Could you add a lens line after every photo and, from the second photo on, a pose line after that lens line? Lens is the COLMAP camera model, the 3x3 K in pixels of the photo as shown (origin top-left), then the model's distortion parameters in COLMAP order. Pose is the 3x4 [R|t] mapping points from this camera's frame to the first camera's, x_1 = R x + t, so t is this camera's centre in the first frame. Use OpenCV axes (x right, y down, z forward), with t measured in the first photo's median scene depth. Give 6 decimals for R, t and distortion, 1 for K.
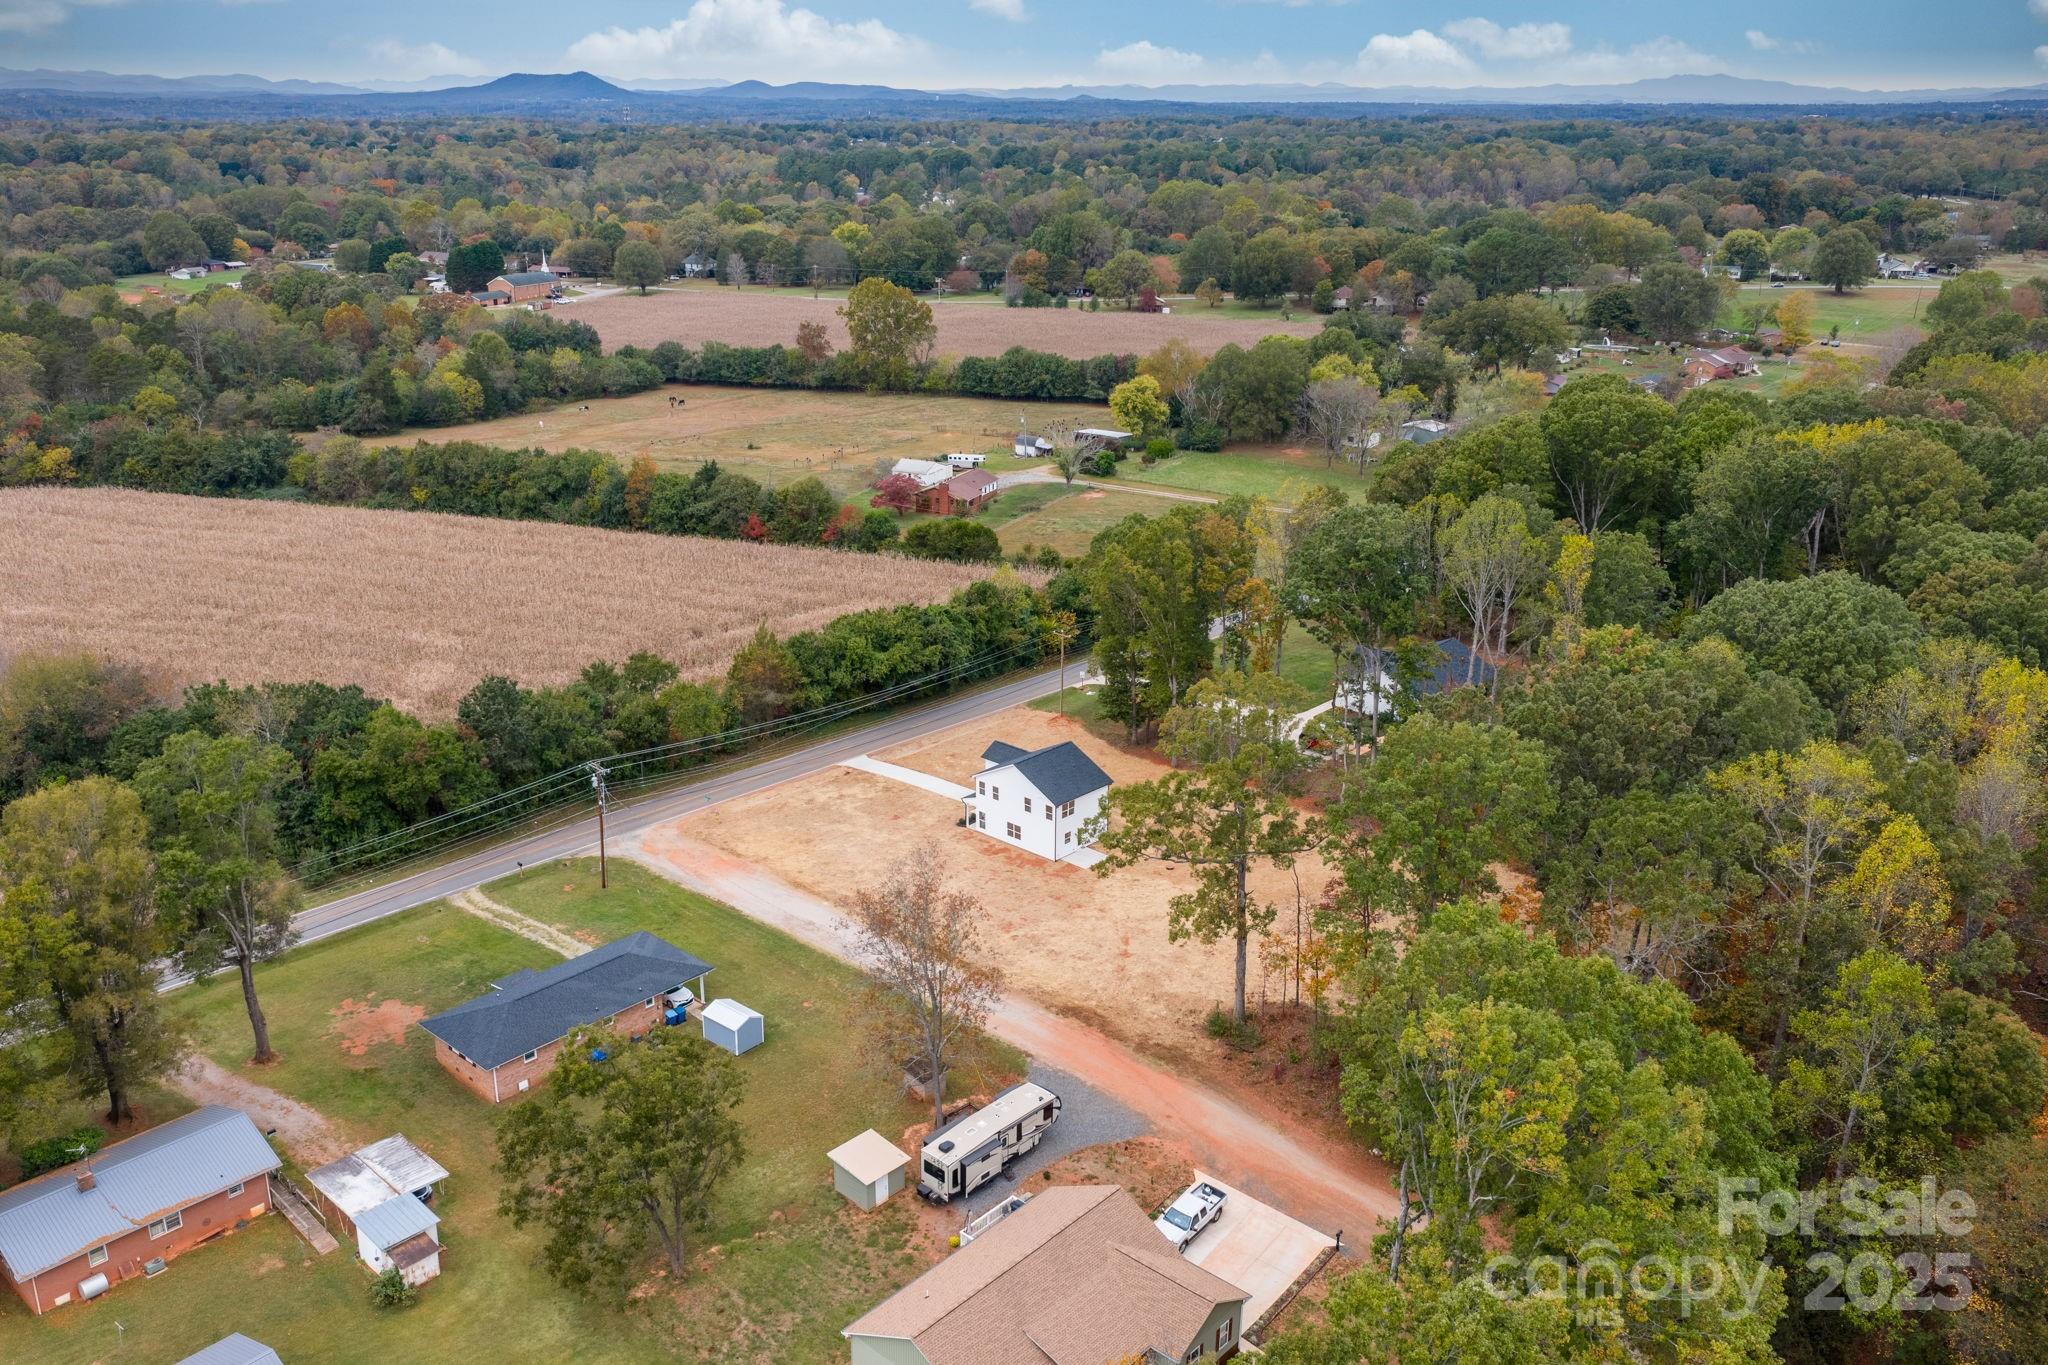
lens RADIAL K [[1722.2, 0, 1013.8], [0, 1722.2, 715.1], [0, 0, 1]] dist [0.061837, -0.115361]
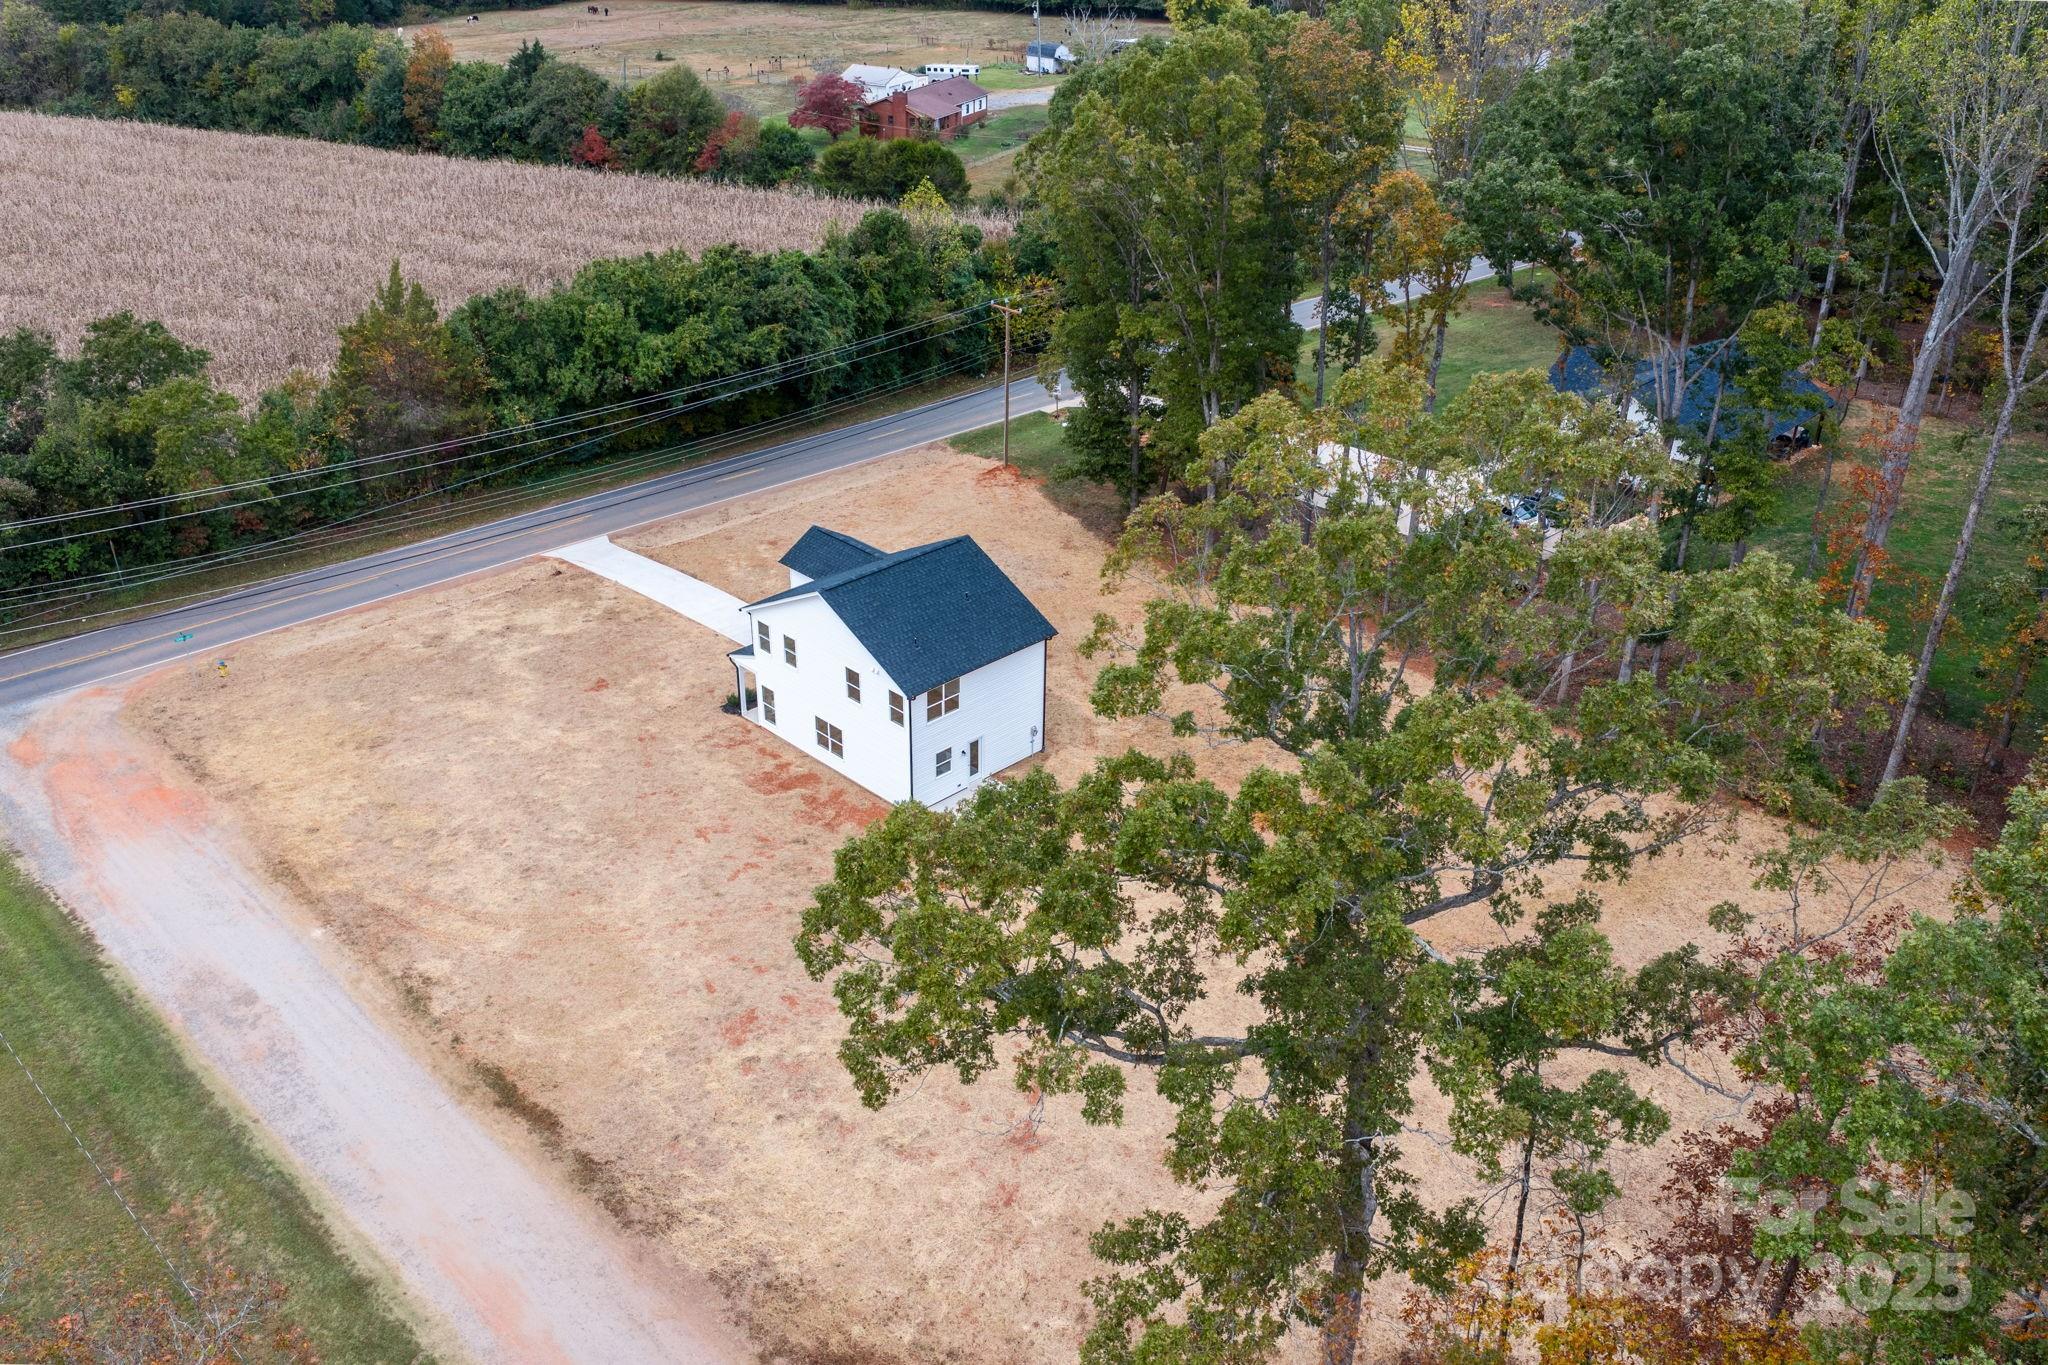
lens RADIAL K [[1722.2, 0, 1013.8], [0, 1722.2, 715.1], [0, 0, 1]] dist [0.061837, -0.115361]
pose [[0.998822, 0.030911, -0.037410, 0.052648], [-0.024578, 0.986930, 0.159262, -0.008563], [0.041844, -0.158155, 0.986527, 0.462099]]
